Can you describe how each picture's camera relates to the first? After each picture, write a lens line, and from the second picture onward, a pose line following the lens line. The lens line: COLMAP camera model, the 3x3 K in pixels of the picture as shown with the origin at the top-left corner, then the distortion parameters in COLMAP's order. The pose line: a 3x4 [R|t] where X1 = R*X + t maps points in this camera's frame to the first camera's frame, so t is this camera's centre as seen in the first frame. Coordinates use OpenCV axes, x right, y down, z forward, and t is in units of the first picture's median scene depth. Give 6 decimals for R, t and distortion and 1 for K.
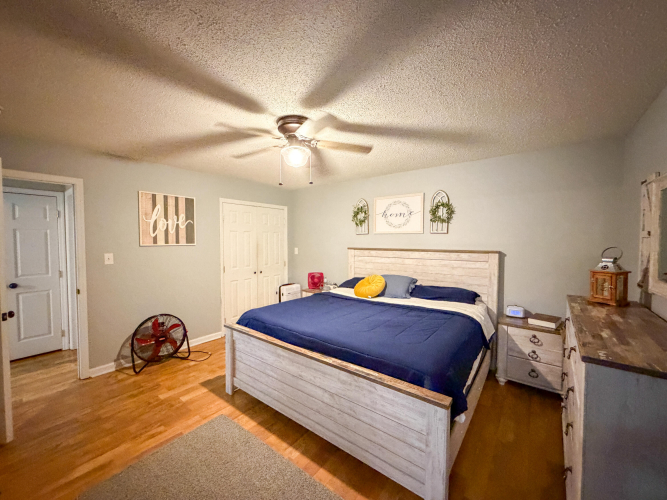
lens RADIAL K [[266.3, 0, 333.8], [0, 266.3, 249.3], [0, 0, 1]] dist [0.001523, 0.001261]
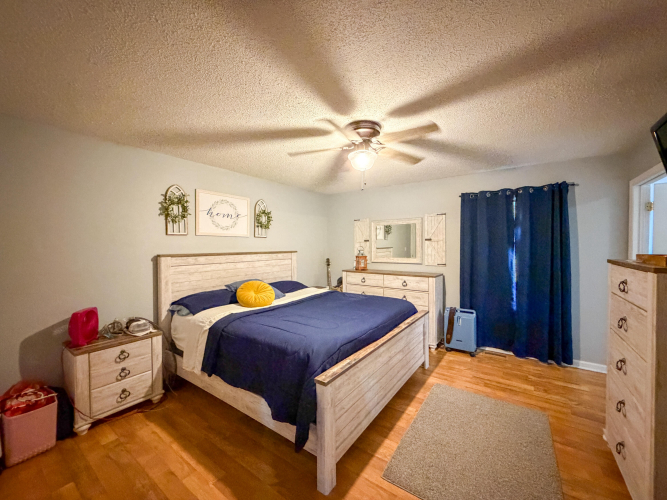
lens RADIAL K [[266.3, 0, 333.7], [0, 266.3, 248.5], [0, 0, 1]] dist [0.001523, 0.001261]
pose [[-0.038088, -0.013615, 0.999182, -0.704896], [0.041319, 0.999031, 0.015188, -0.016237], [-0.998420, 0.041864, -0.037489, 0.700080]]
